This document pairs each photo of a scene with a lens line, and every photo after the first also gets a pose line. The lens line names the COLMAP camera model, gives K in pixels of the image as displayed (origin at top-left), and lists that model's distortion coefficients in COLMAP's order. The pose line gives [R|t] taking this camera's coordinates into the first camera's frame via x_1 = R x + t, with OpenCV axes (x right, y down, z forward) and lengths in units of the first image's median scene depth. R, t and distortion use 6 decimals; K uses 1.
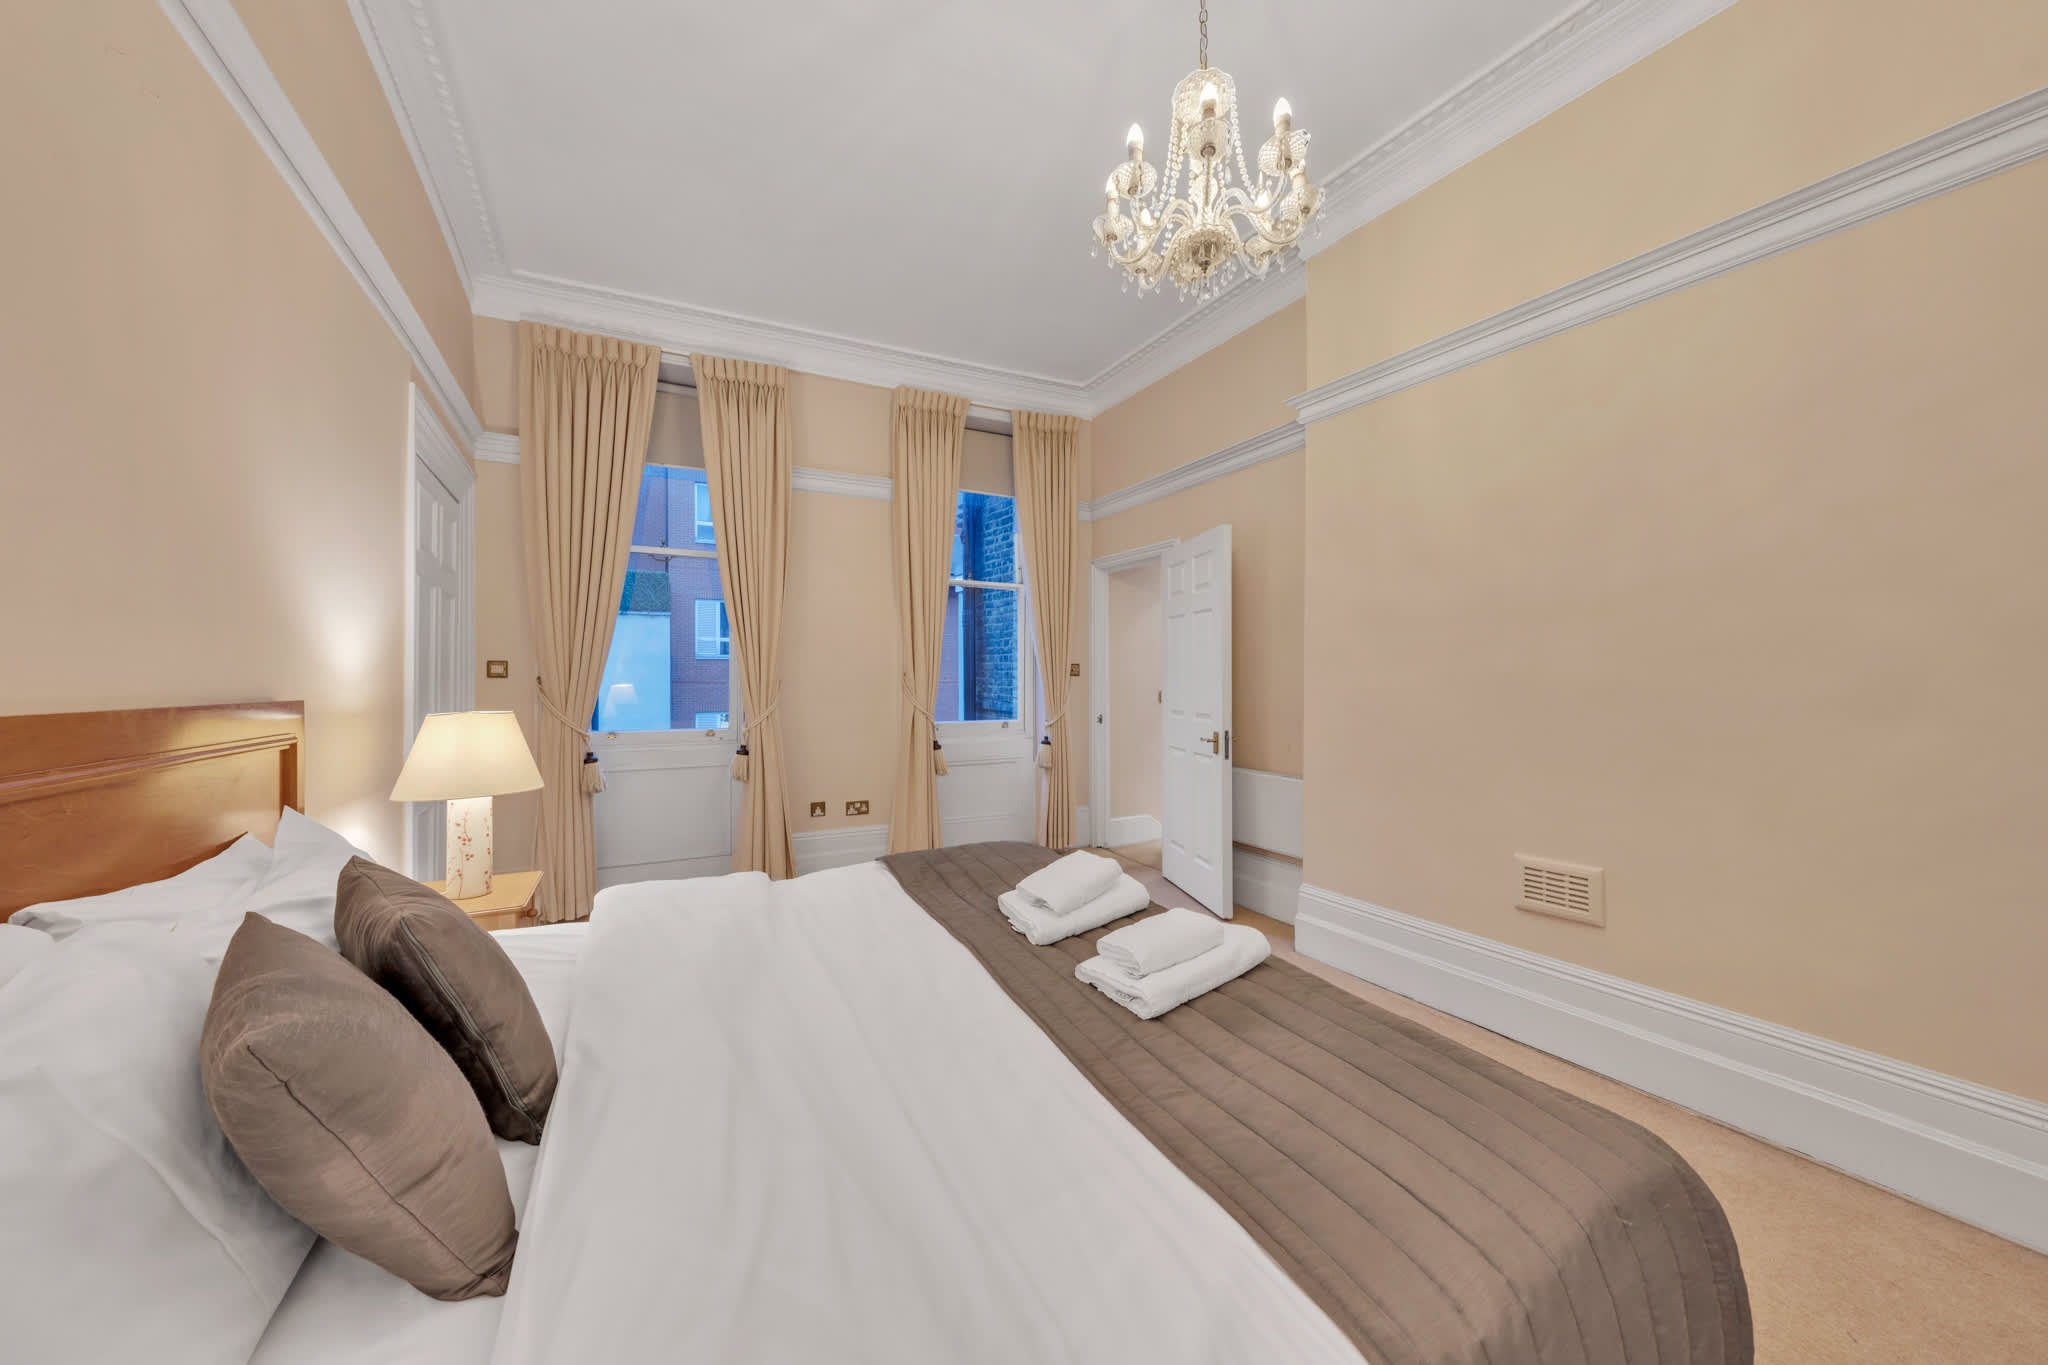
lens RADIAL K [[712.4, 0, 1017.6], [0, 712.4, 682.9], [0, 0, 1]] dist [0.000590, -0.000024]
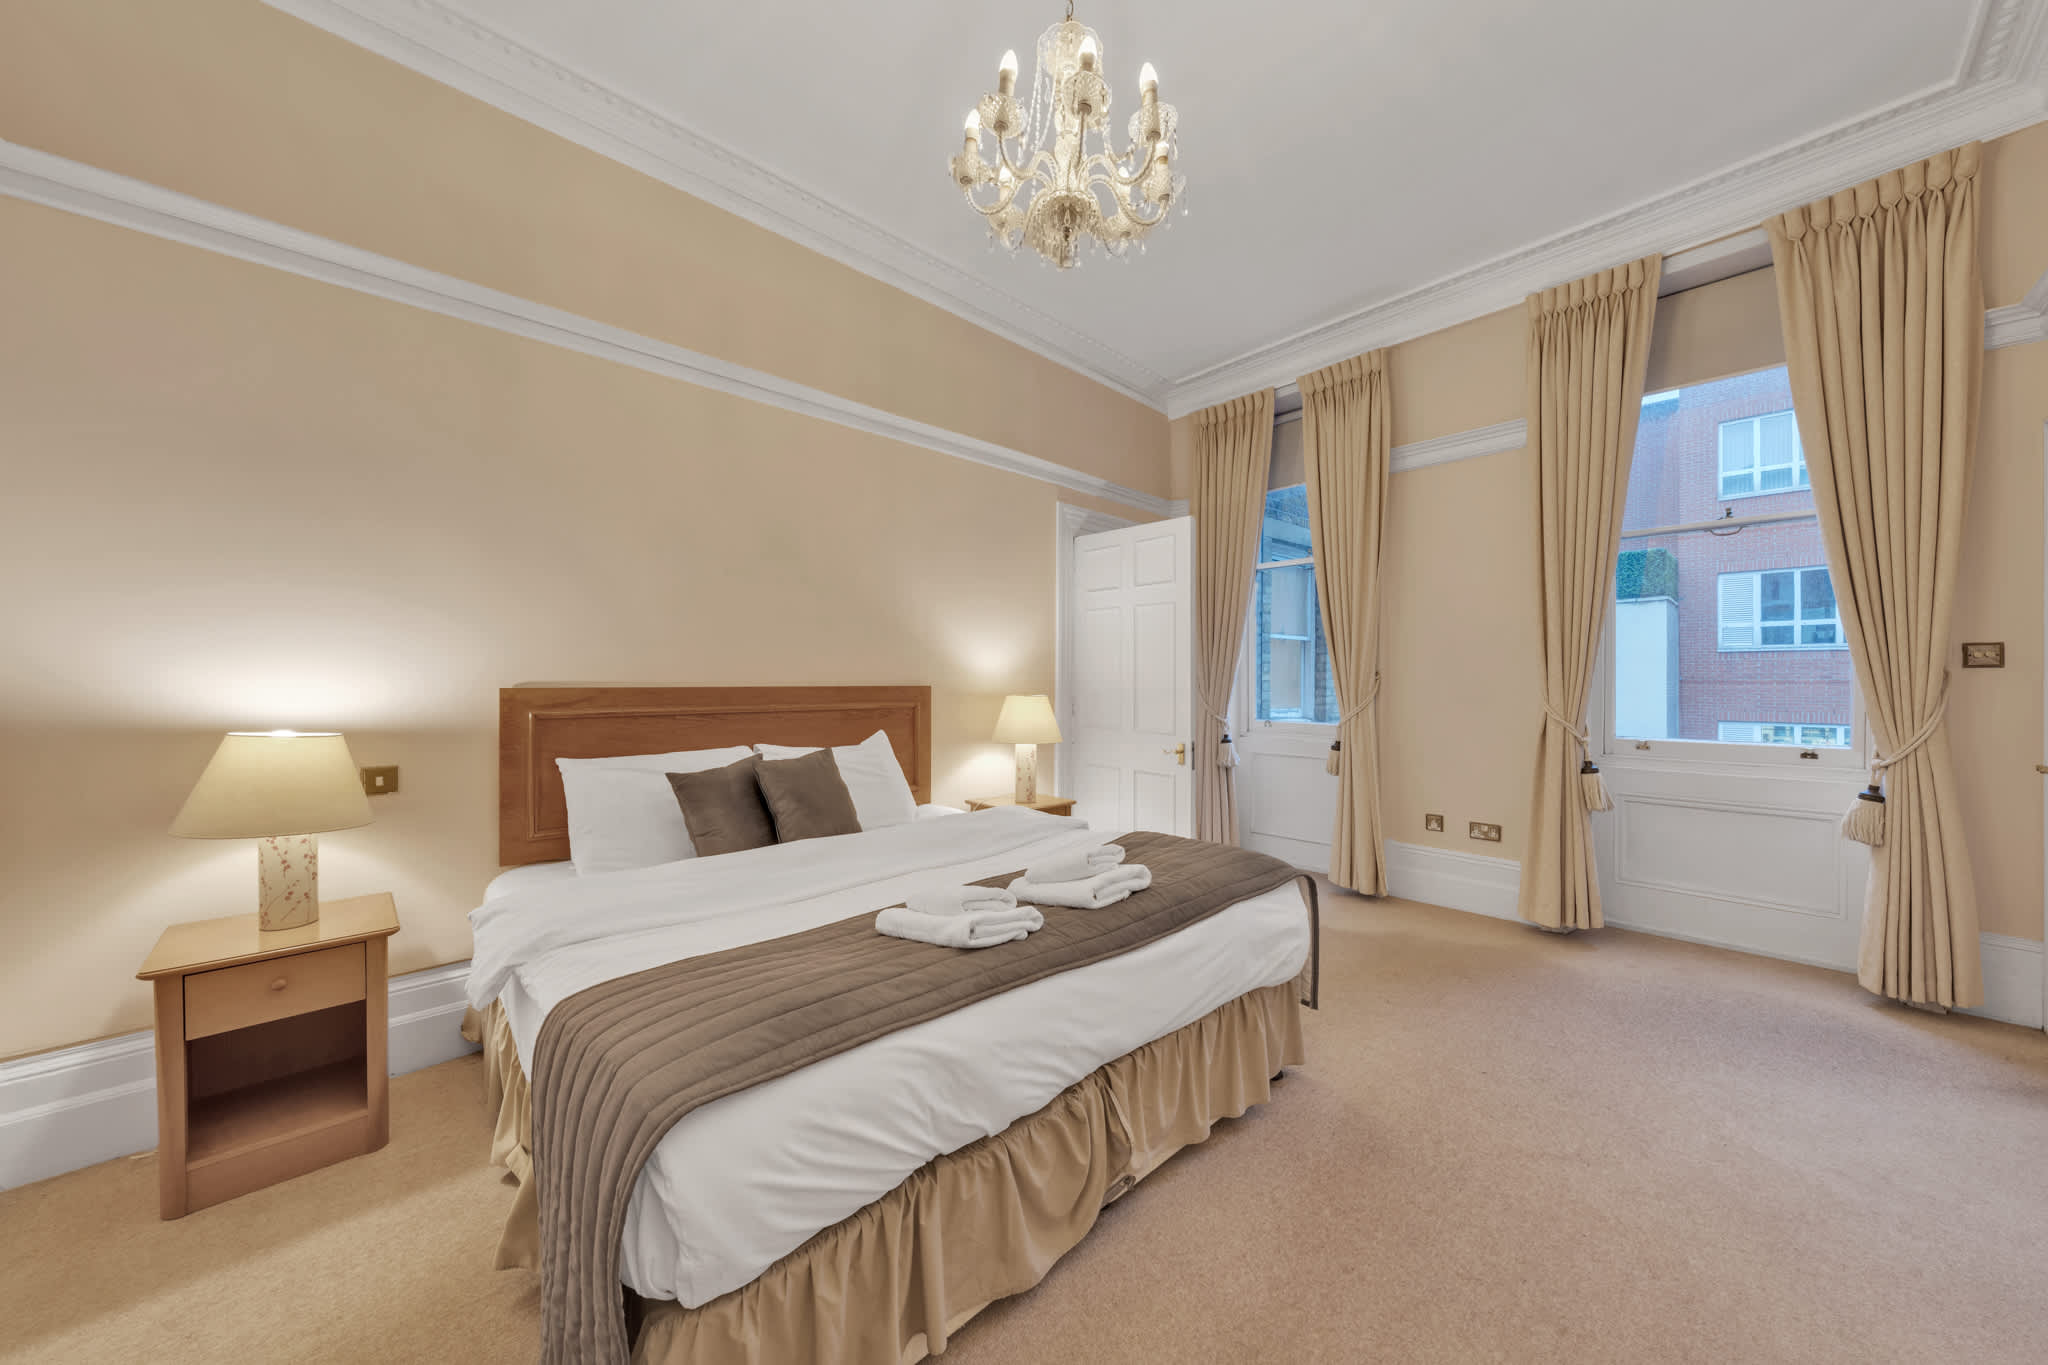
lens RADIAL K [[712.4, 0, 1017.6], [0, 712.4, 682.9], [0, 0, 1]] dist [0.000590, -0.000024]
pose [[0.264543, 0.007103, -0.964348, 0.435039], [-0.005753, 0.999967, 0.005787, 0.001305], [0.964357, 0.004017, 0.264575, 0.264977]]
